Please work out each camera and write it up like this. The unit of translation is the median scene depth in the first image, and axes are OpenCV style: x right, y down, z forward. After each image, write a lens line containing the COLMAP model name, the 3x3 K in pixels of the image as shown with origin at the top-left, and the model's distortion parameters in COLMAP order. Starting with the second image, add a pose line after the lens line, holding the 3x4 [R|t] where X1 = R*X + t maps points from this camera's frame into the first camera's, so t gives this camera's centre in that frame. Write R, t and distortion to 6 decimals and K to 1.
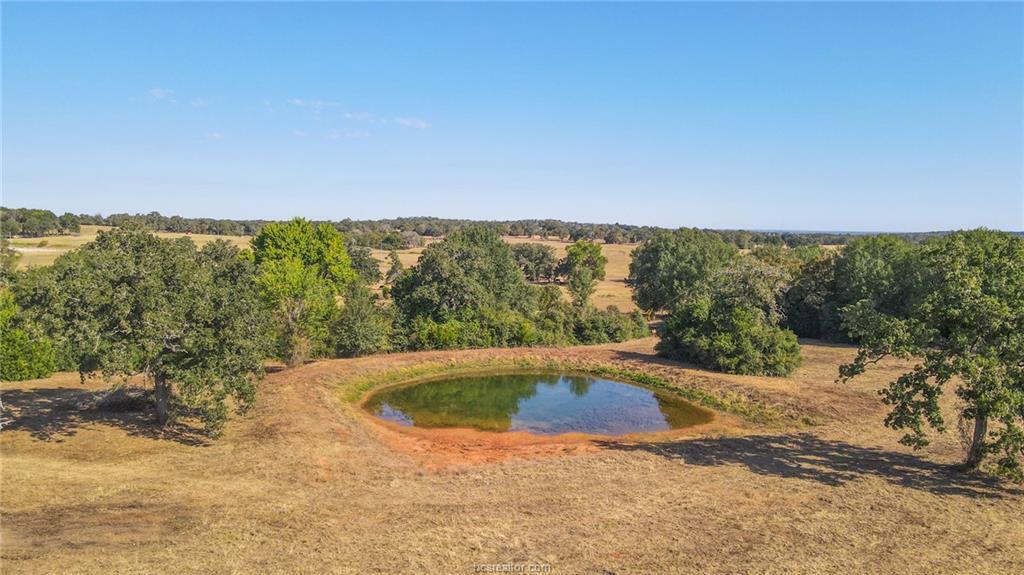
lens RADIAL K [[756.4, 0, 518.7], [0, 756.4, 291.5], [0, 0, 1]] dist [-0.029845, 0.101042]
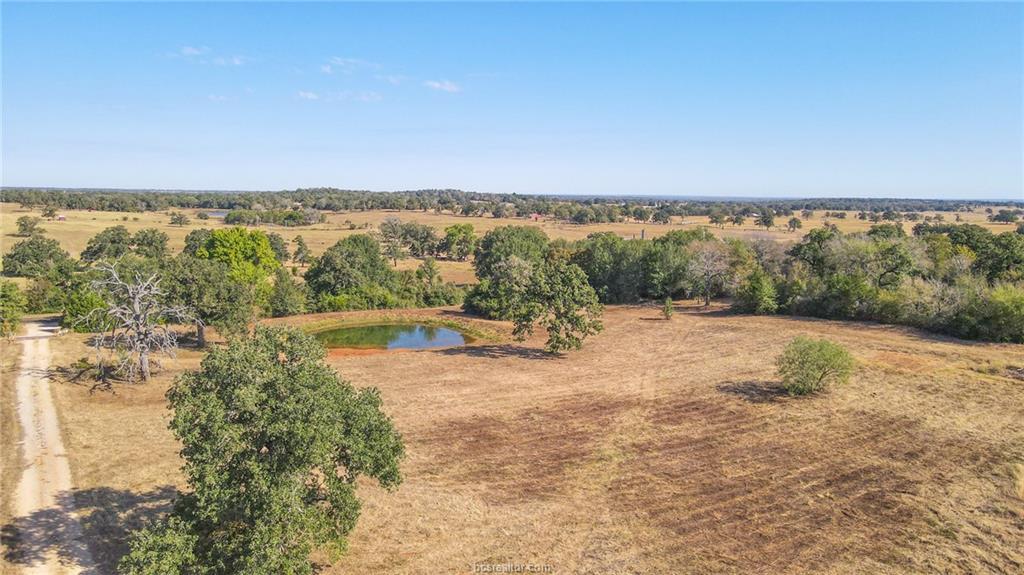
lens RADIAL K [[756.4, 0, 518.7], [0, 756.4, 291.5], [0, 0, 1]] dist [-0.029845, 0.101042]
pose [[0.992102, -0.019204, 0.123956, 0.091693], [0.013679, 0.998881, 0.045275, -0.038439], [-0.124687, -0.043222, 0.991254, -0.713817]]
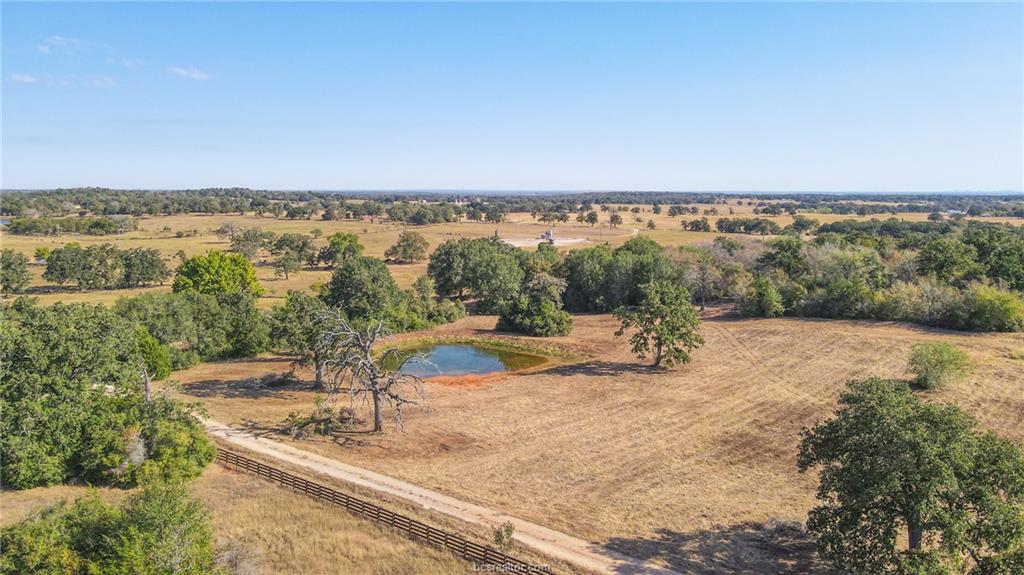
lens RADIAL K [[756.4, 0, 518.7], [0, 756.4, 291.5], [0, 0, 1]] dist [-0.029845, 0.101042]
pose [[0.914856, -0.066846, 0.398209, -0.461938], [0.046271, 0.997061, 0.061067, -0.109864], [-0.401121, -0.037442, 0.915260, -0.637663]]
